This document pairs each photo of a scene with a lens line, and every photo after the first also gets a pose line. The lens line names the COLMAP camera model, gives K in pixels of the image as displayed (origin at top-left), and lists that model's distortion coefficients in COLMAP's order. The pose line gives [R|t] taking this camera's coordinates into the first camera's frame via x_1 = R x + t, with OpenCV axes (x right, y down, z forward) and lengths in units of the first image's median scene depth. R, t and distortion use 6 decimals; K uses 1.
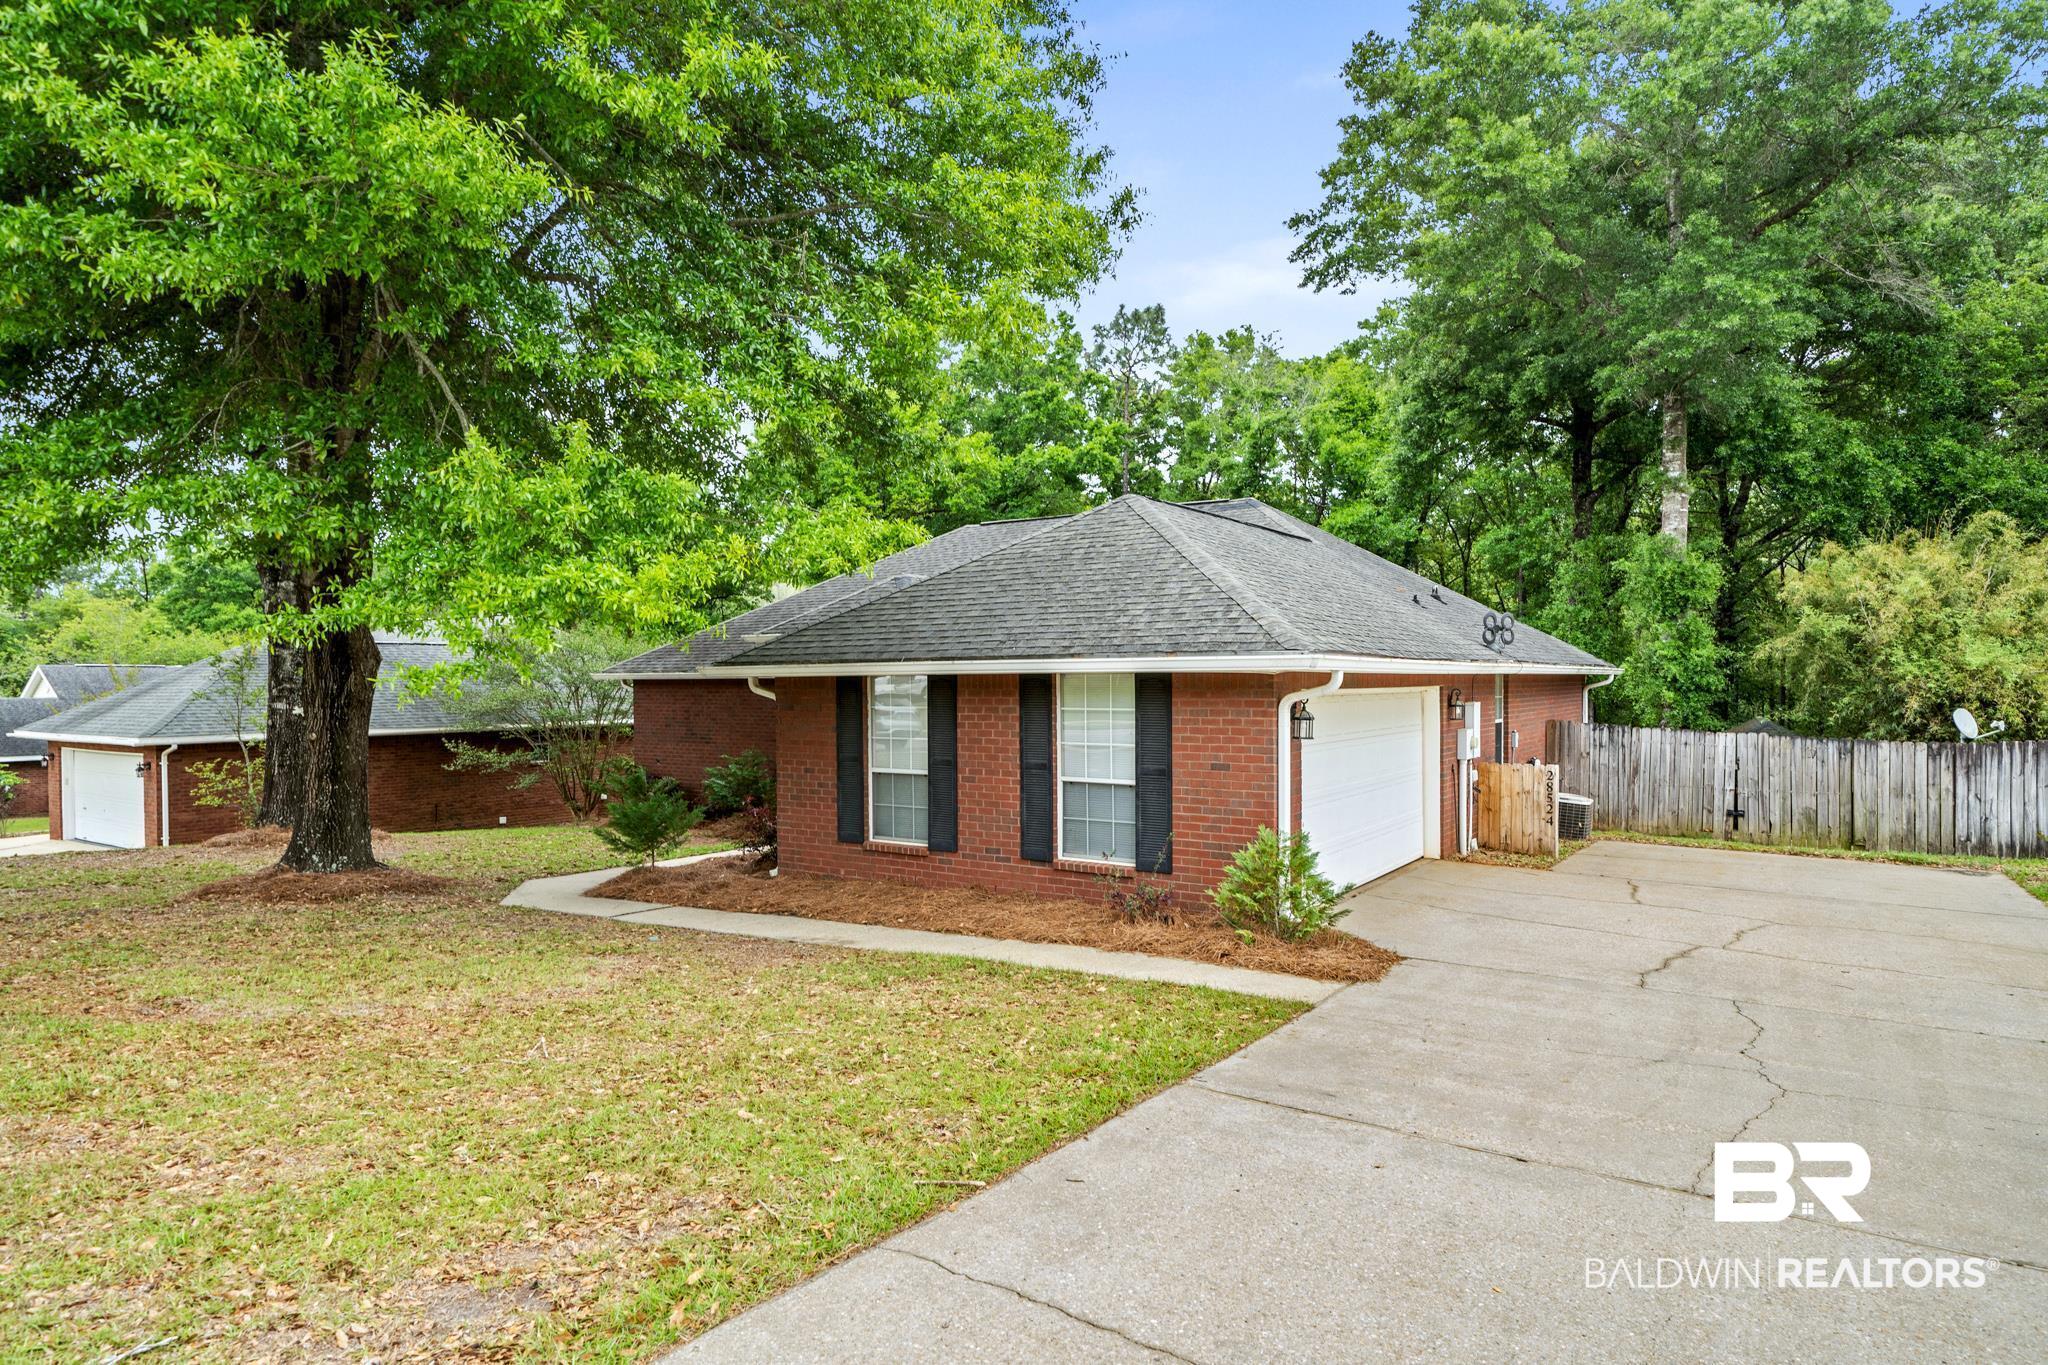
lens RADIAL K [[1125.1, 0, 1024.0], [0, 1125.1, 682.5], [0, 0, 1]] dist [0.001853, 0.000099]
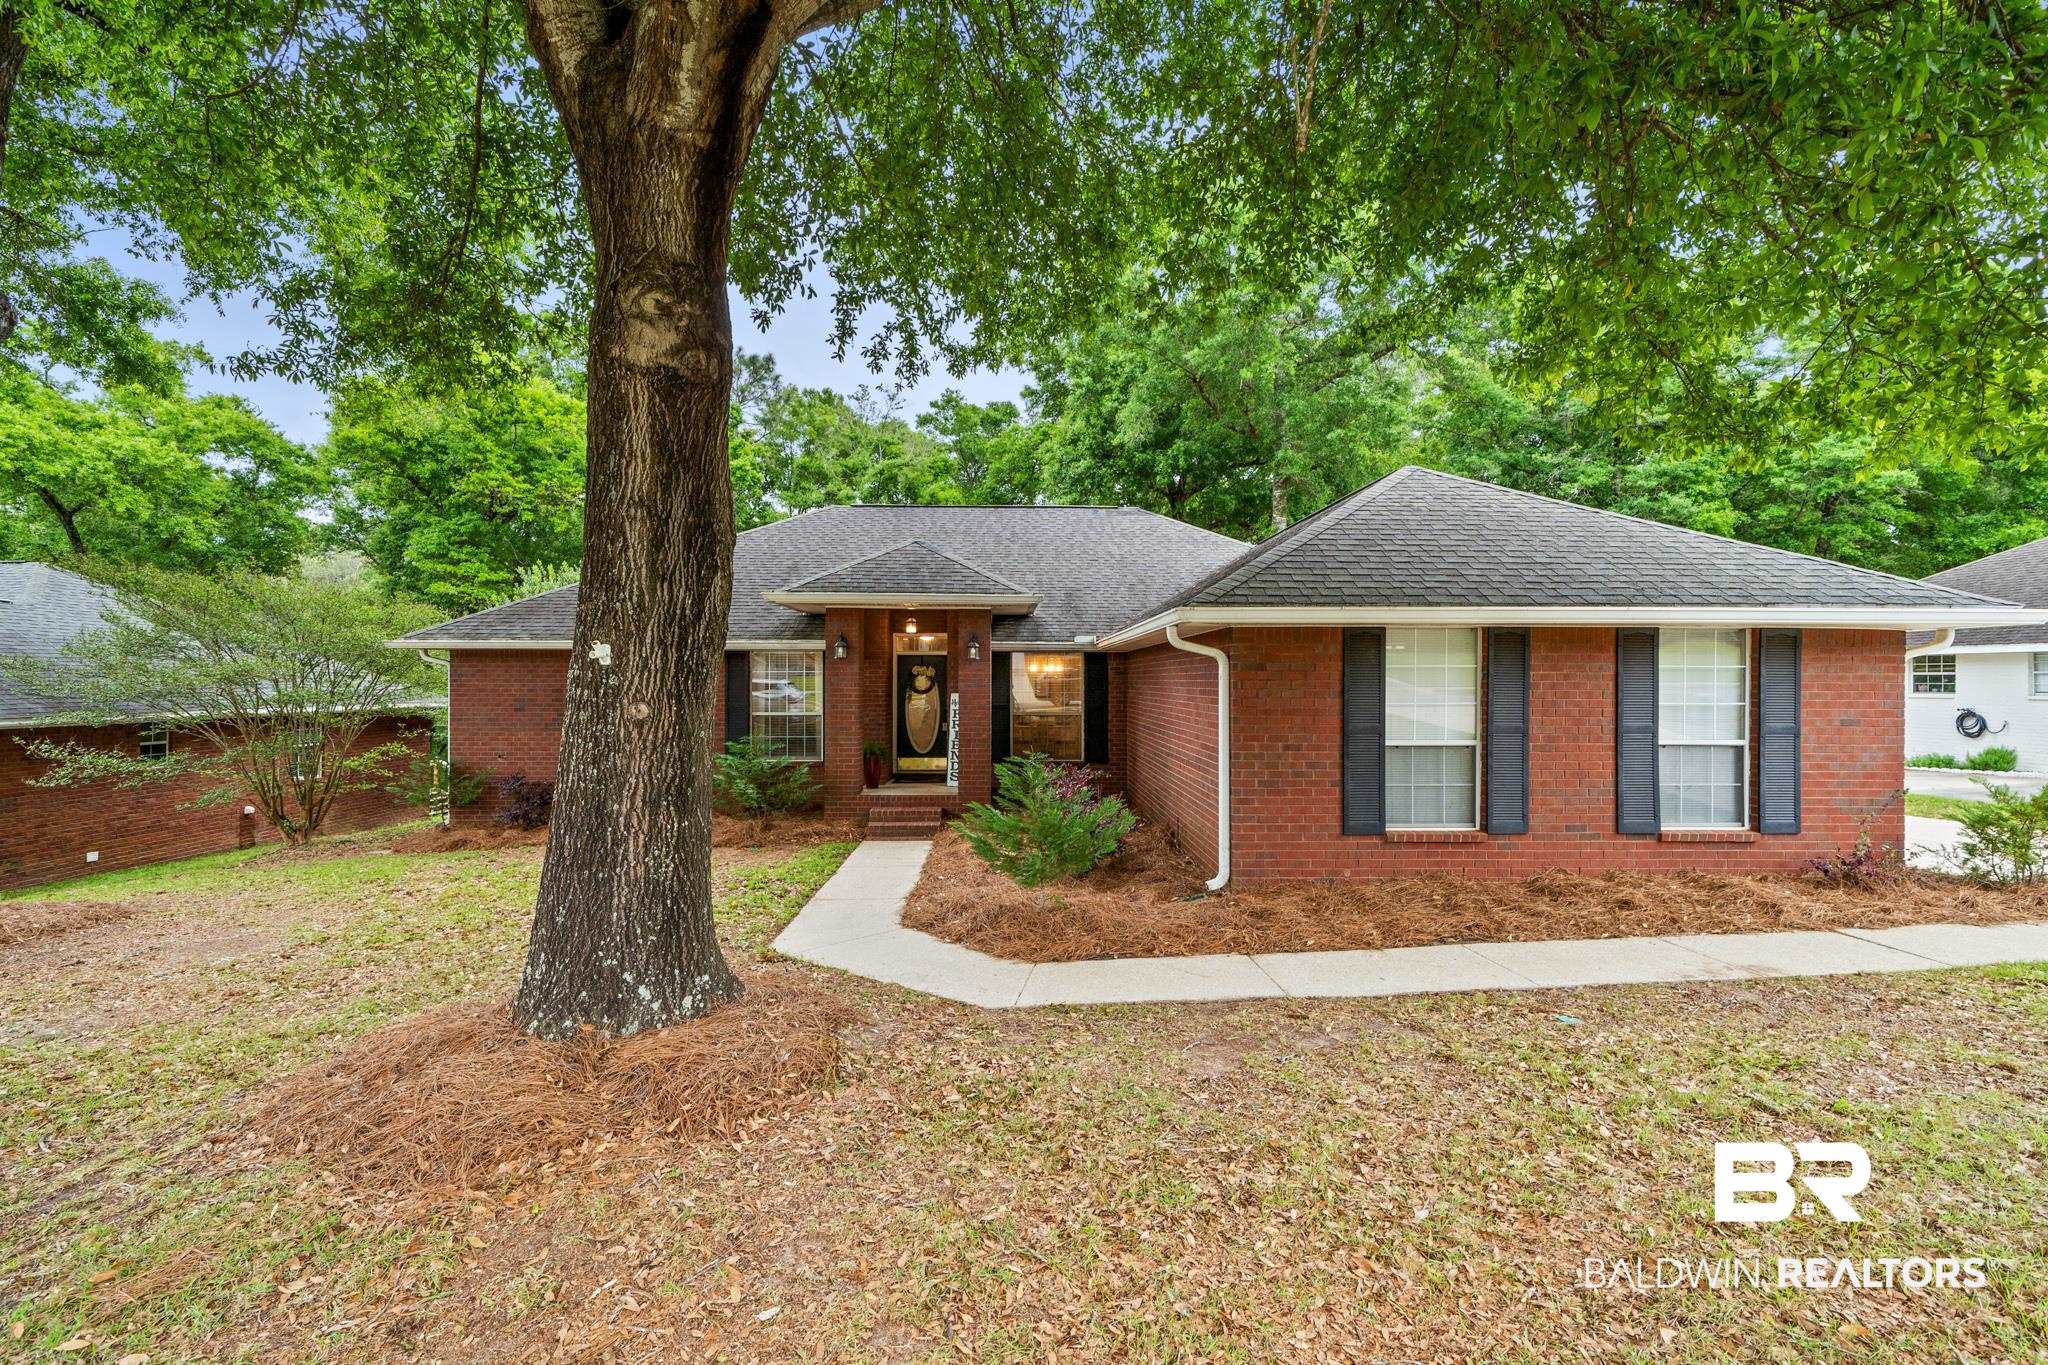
lens RADIAL K [[819.6, 0, 1026.6], [0, 819.6, 697.0], [0, 0, 1]] dist [-0.001061, 0.000090]
pose [[0.826998, -0.003608, 0.562193, -0.679969], [-0.006255, 0.999858, 0.015618, 0.037078], [-0.562170, -0.016432, 0.826859, 0.659109]]
